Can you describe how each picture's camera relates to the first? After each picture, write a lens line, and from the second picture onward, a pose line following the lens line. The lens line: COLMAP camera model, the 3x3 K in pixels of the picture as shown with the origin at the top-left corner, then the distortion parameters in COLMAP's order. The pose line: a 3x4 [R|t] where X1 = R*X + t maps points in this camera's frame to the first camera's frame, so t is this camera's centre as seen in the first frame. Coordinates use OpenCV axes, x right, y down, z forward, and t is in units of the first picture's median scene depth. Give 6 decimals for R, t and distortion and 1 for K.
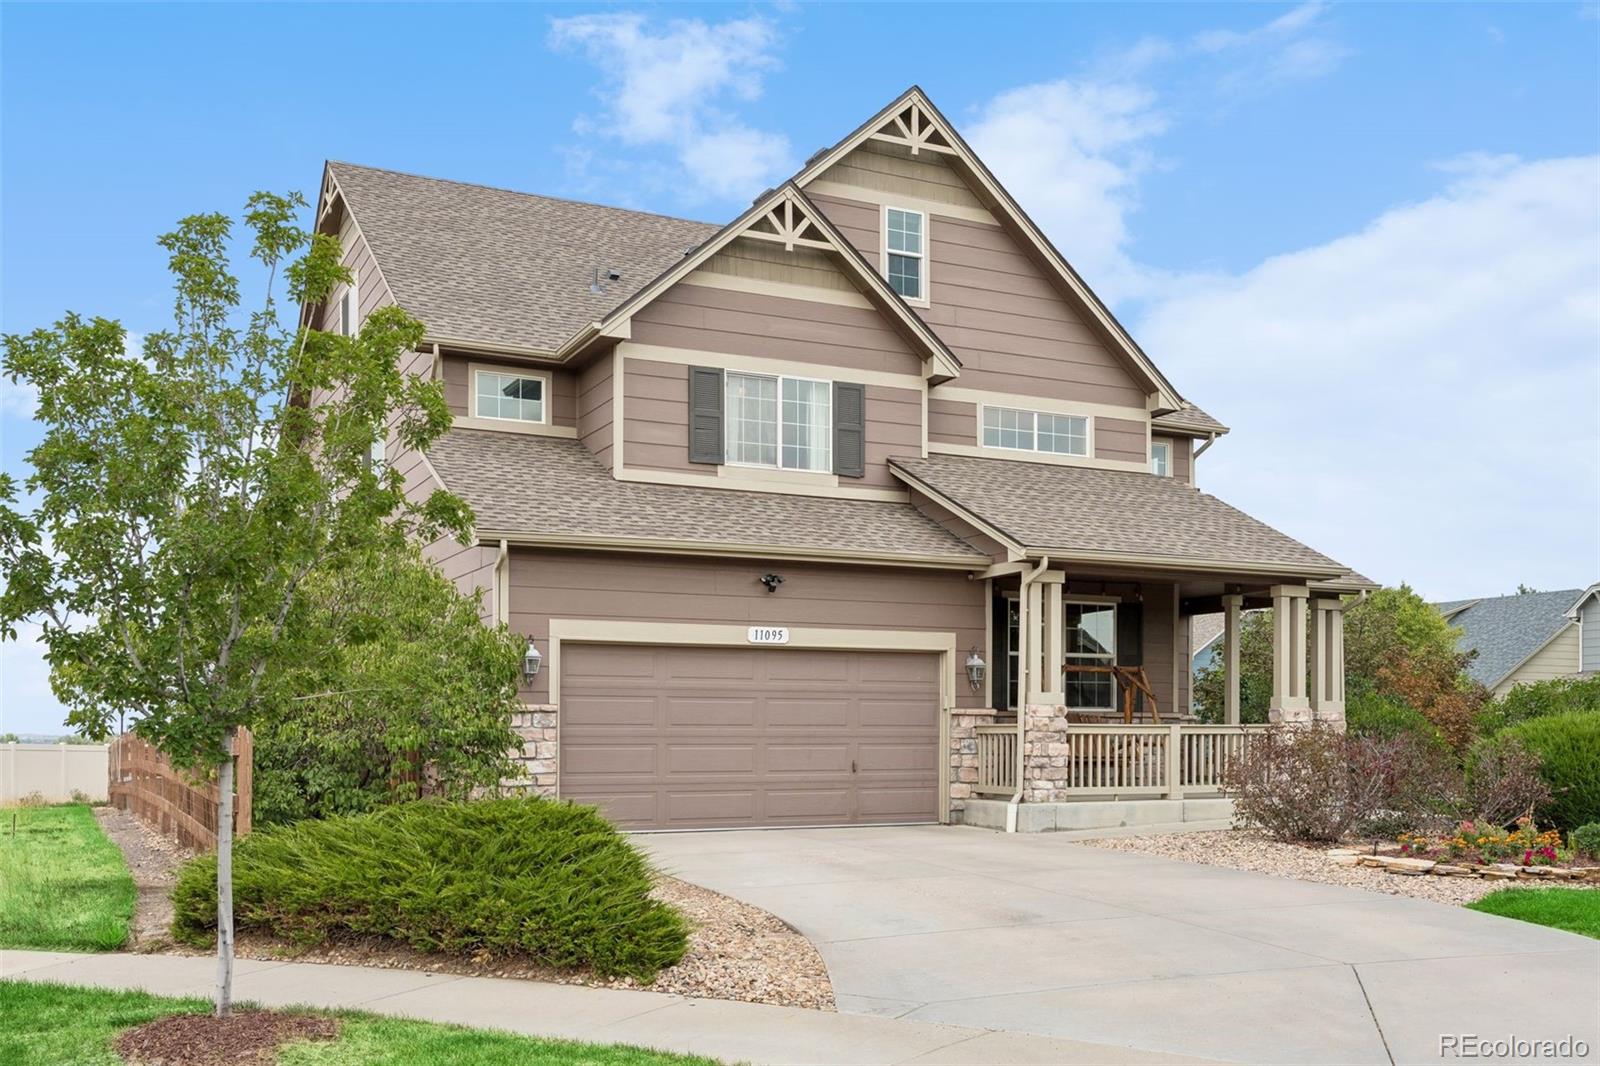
lens RADIAL K [[1530.6, 0, 798.5], [0, 1530.6, 742.0], [0, 0, 1]] dist [-0.001874, 0.007223]
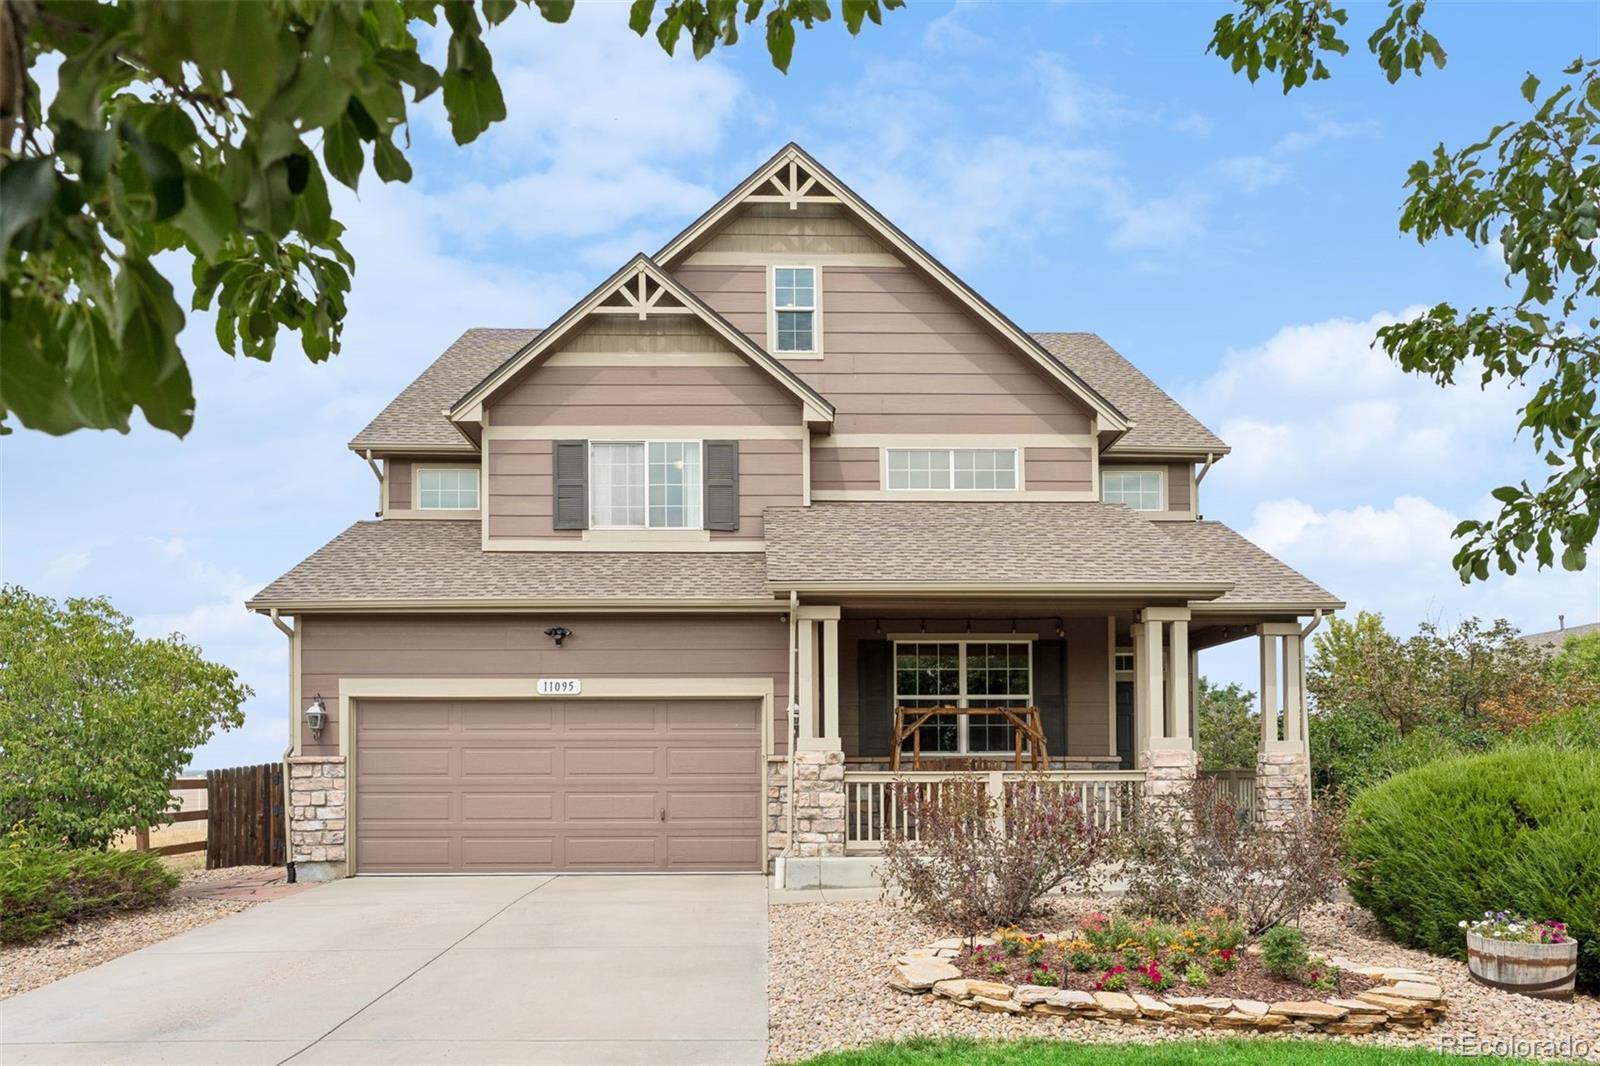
lens RADIAL K [[1105.6, 0, 796.4], [0, 1105.6, 751.1], [0, 0, 1]] dist [-0.004399, -0.001329]
pose [[0.907265, -0.010710, -0.420423, 0.399271], [0.001108, 0.999733, -0.023076, -0.008265], [0.420557, 0.020470, 0.907035, 0.359481]]
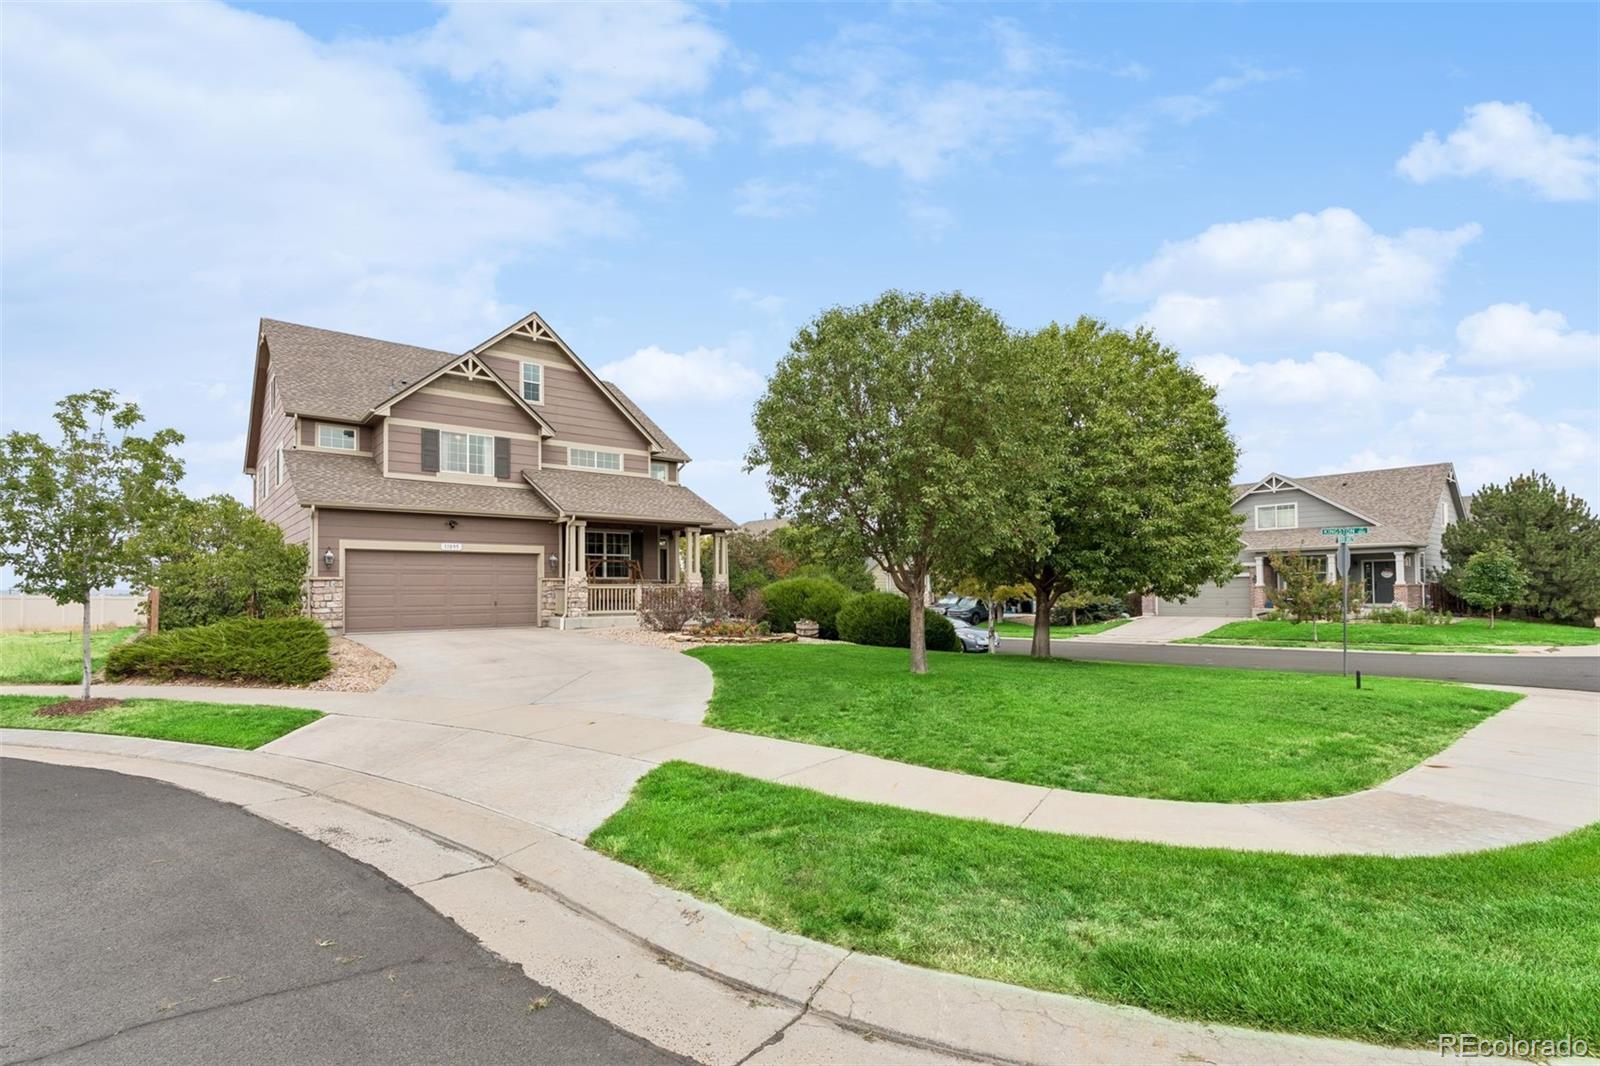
lens RADIAL K [[753.3, 0, 790.8], [0, 753.3, 575.5], [0, 0, 1]] dist [0.001097, 0.000475]
pose [[0.972532, -0.001968, 0.232761, 0.196376], [0.007027, 0.999757, -0.020904, 0.001137], [-0.232663, 0.021965, 0.972309, -0.210420]]
